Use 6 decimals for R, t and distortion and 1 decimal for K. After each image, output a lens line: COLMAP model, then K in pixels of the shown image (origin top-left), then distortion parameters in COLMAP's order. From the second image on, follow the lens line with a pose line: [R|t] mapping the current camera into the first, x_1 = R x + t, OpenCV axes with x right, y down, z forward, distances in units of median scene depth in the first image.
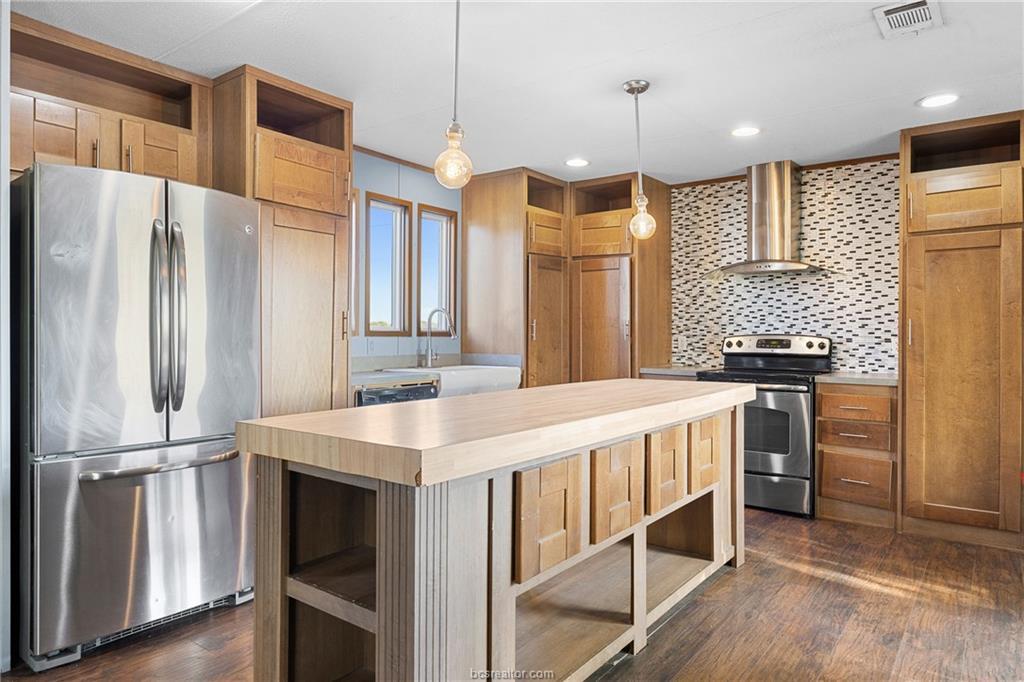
lens RADIAL K [[643.8, 0, 511.3], [0, 643.8, 334.3], [0, 0, 1]] dist [0.001232, 0.000650]
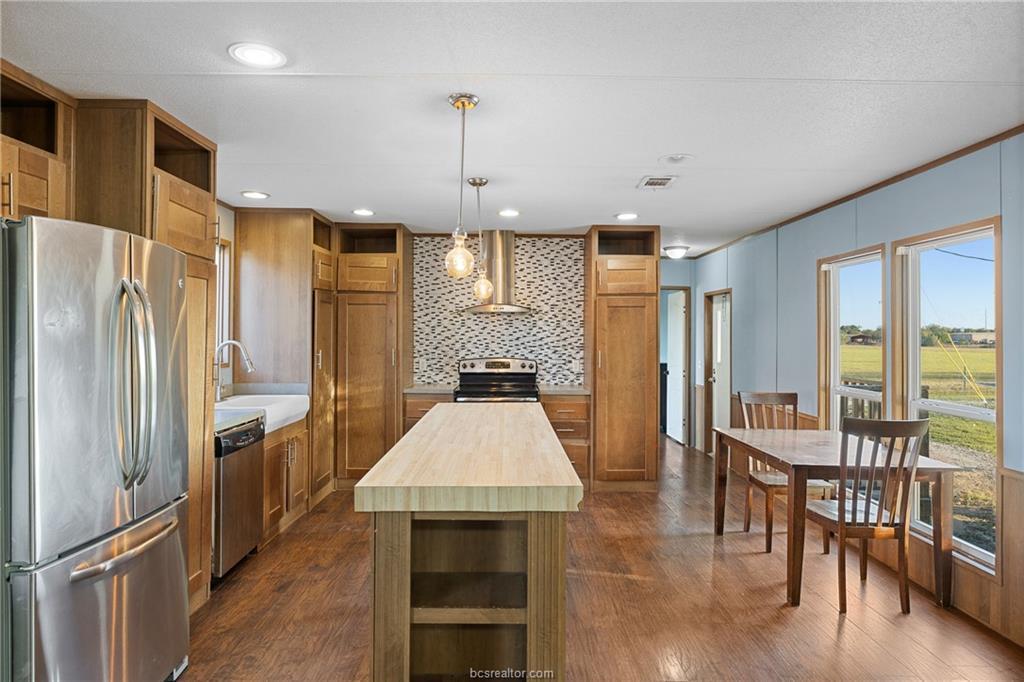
lens RADIAL K [[608.1, 0, 513.9], [0, 608.1, 325.2], [0, 0, 1]] dist [-0.003992, 0.001185]
pose [[0.789203, 0.007192, 0.614090, -0.343760], [0.000103, 0.999930, -0.011842, -0.053908], [-0.614132, 0.009409, 0.789147, -0.009447]]
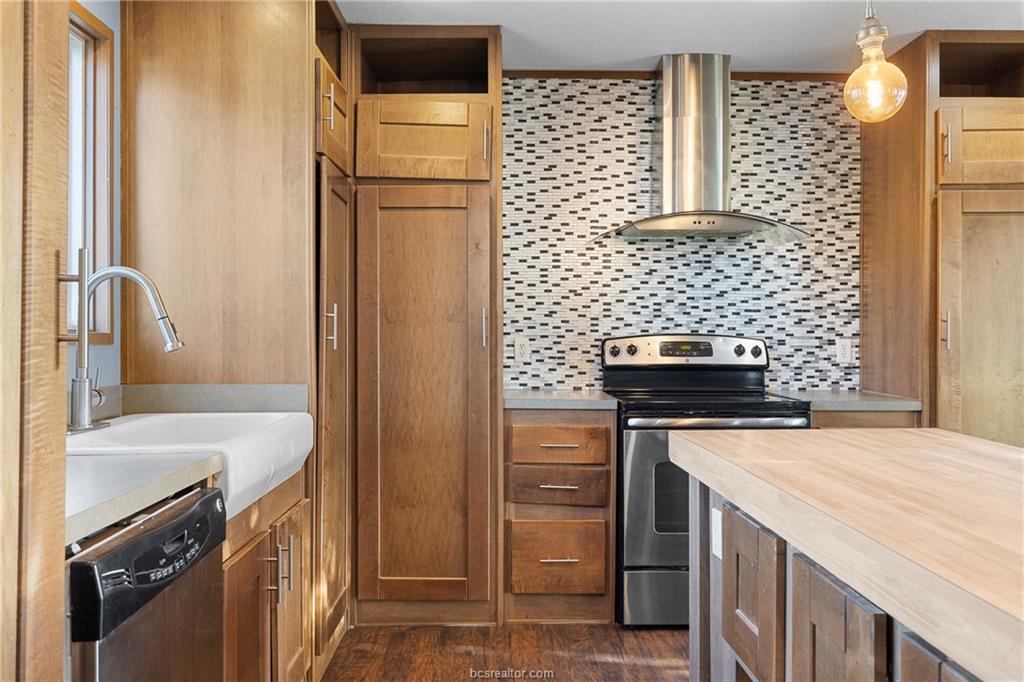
lens RADIAL K [[845.9, 0, 511.9], [0, 845.9, 335.7], [0, 0, 1]] dist [0.003461, -0.002405]
pose [[0.782684, -0.005892, 0.622392, -0.238745], [0.003467, 0.999981, 0.005106, -0.003217], [-0.622410, -0.001839, 0.782689, 0.474757]]
